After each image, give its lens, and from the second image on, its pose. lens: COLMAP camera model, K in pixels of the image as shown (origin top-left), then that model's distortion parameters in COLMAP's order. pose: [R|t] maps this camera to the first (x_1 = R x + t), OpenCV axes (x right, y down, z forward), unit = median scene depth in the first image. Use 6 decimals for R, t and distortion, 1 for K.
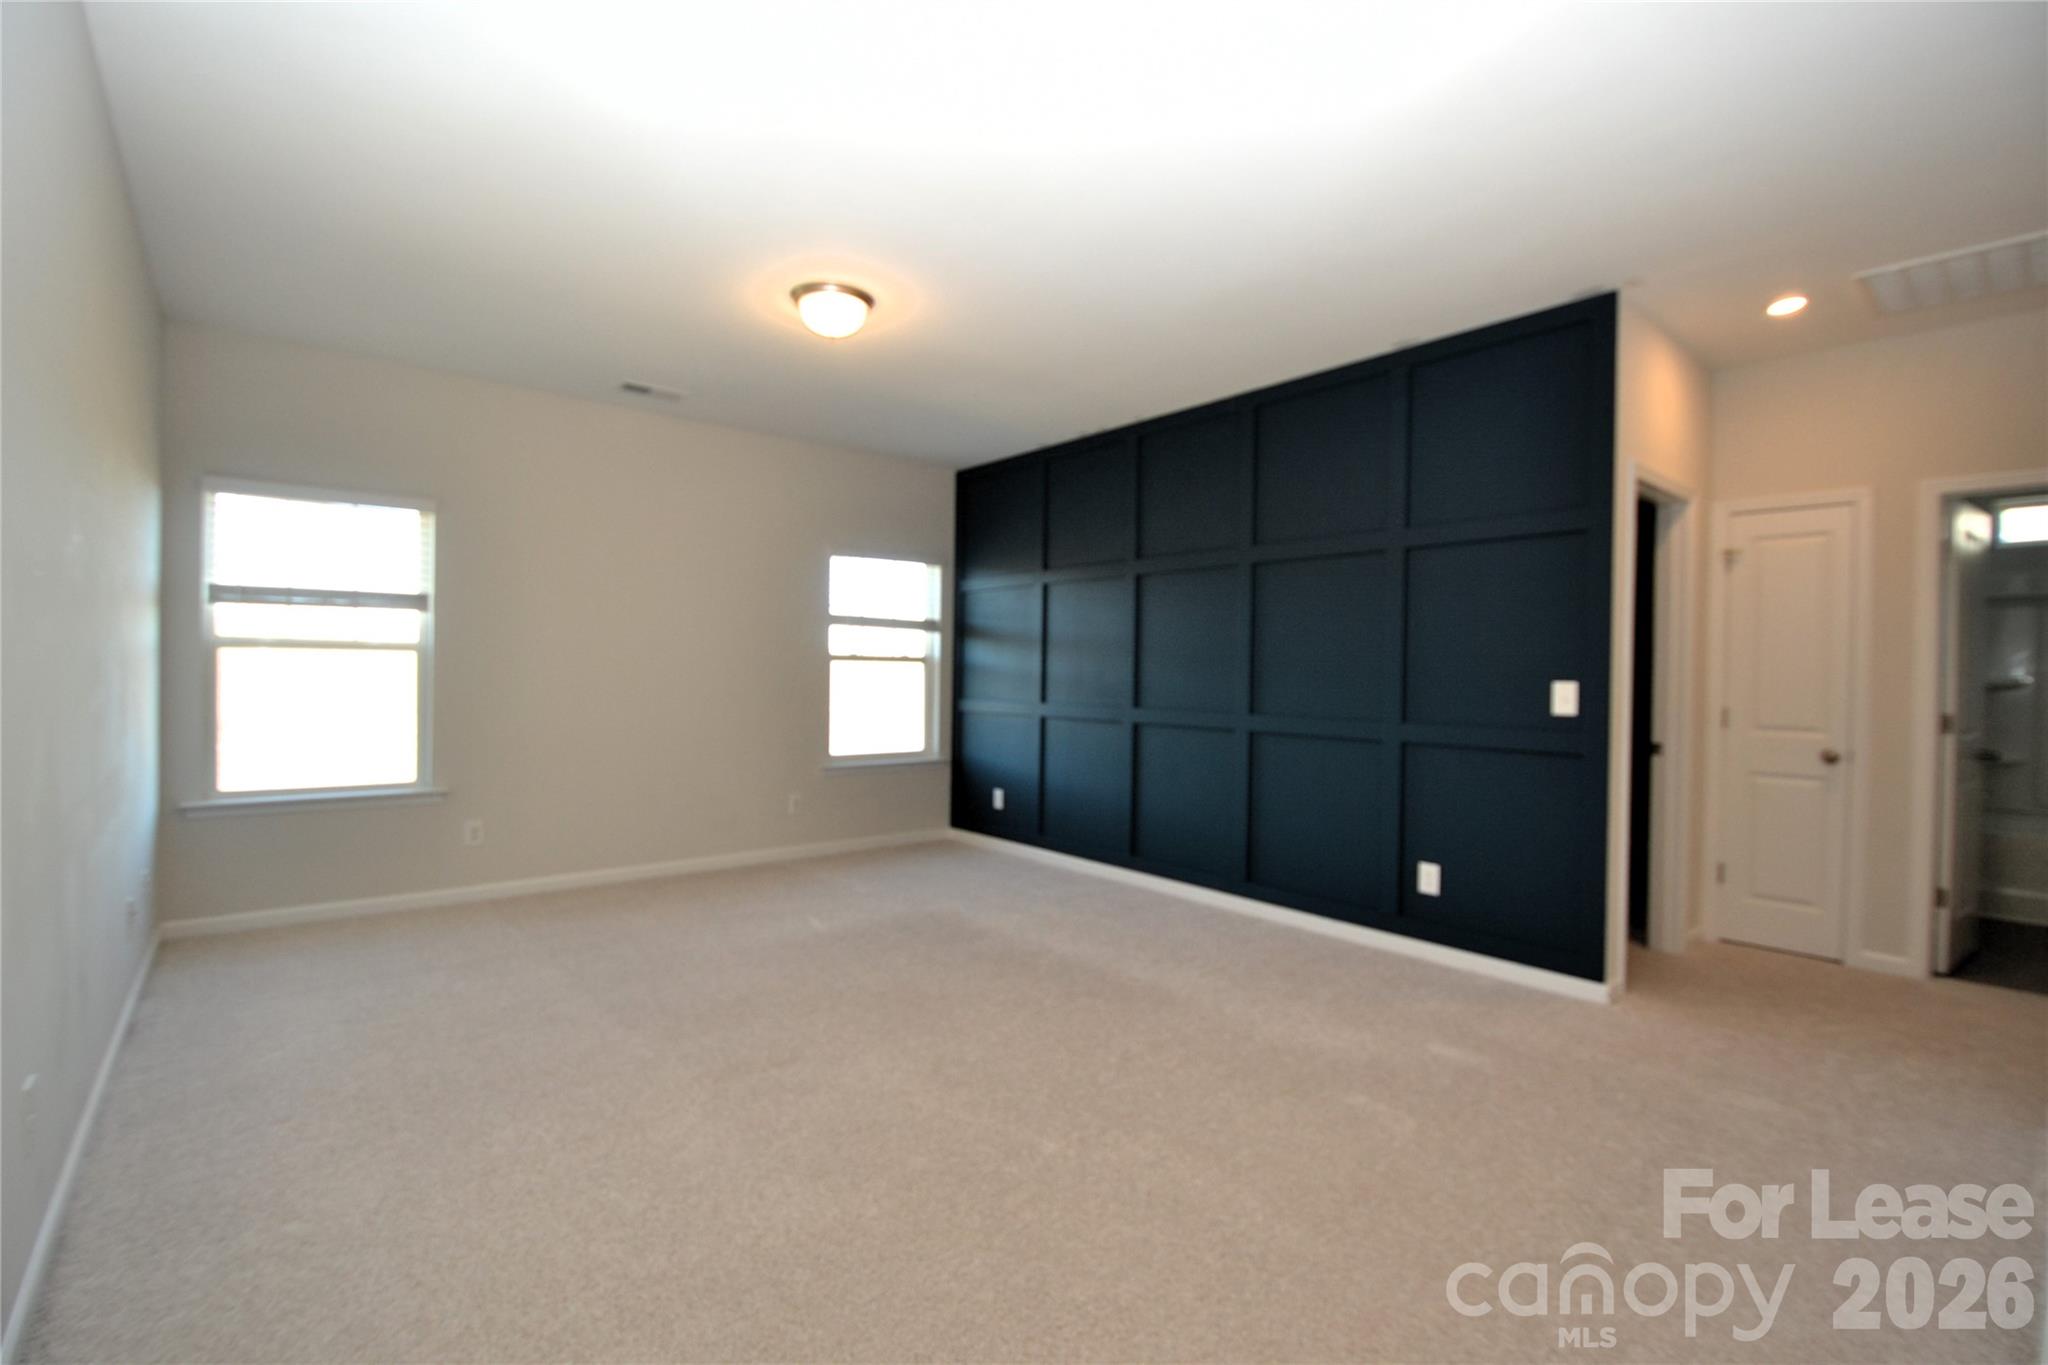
lens RADIAL K [[905.3, 0, 1018.0], [0, 905.3, 682.1], [0, 0, 1]] dist [0.020081, -0.026744]
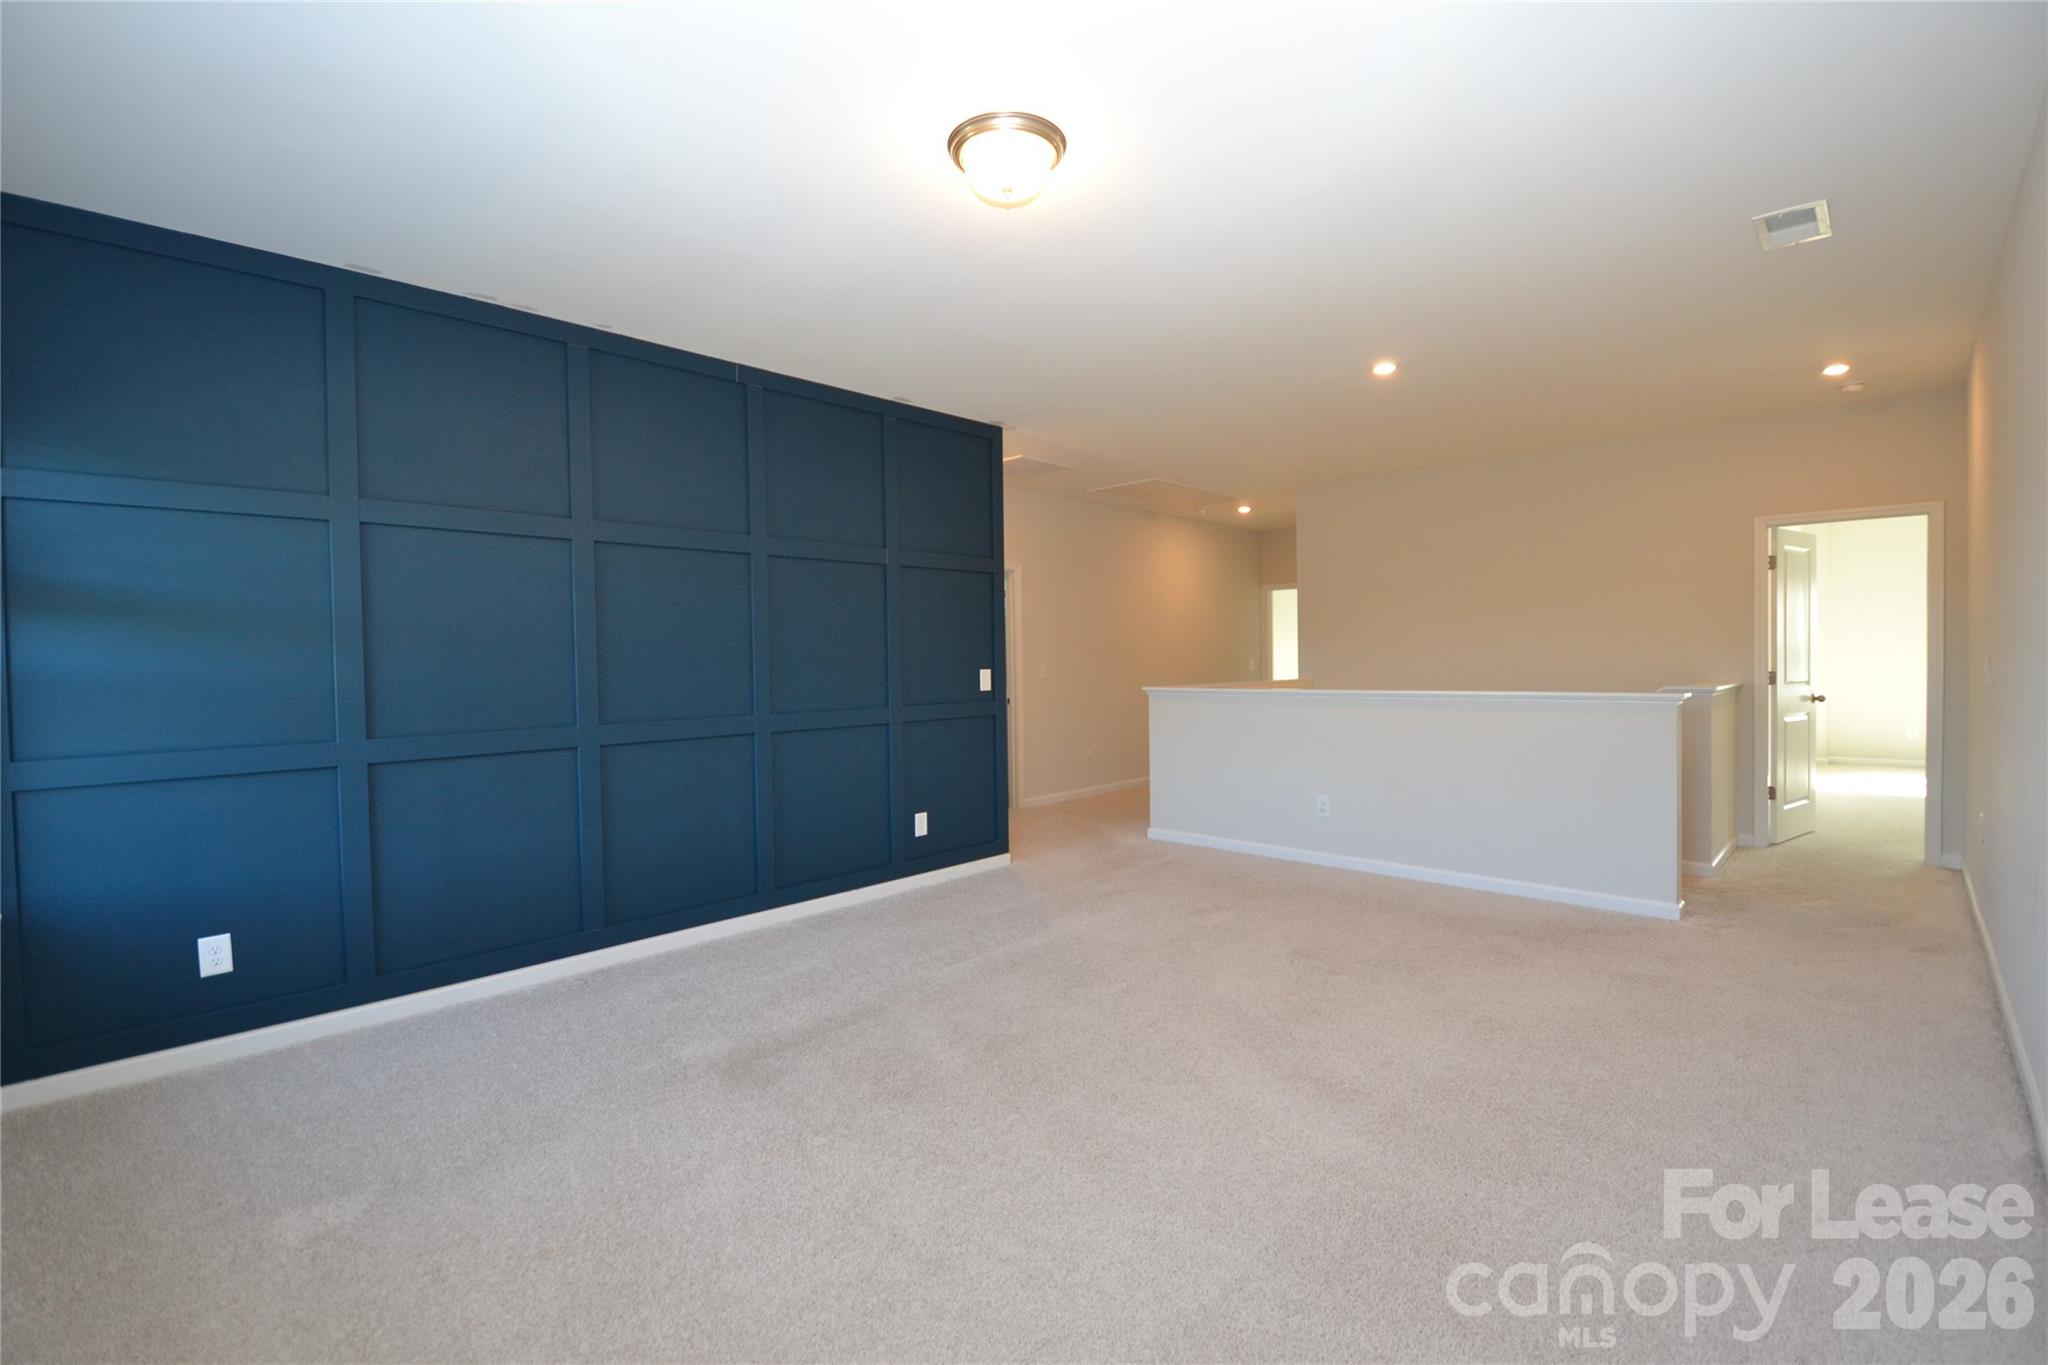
lens RADIAL K [[913.5, 0, 1029.2], [0, 913.5, 683.1], [0, 0, 1]] dist [0.017532, -0.018585]
pose [[-0.074091, -0.032622, 0.996718, -0.880387], [0.035366, 0.998750, 0.035317, -0.027144], [-0.996624, 0.037866, -0.072845, 0.959050]]
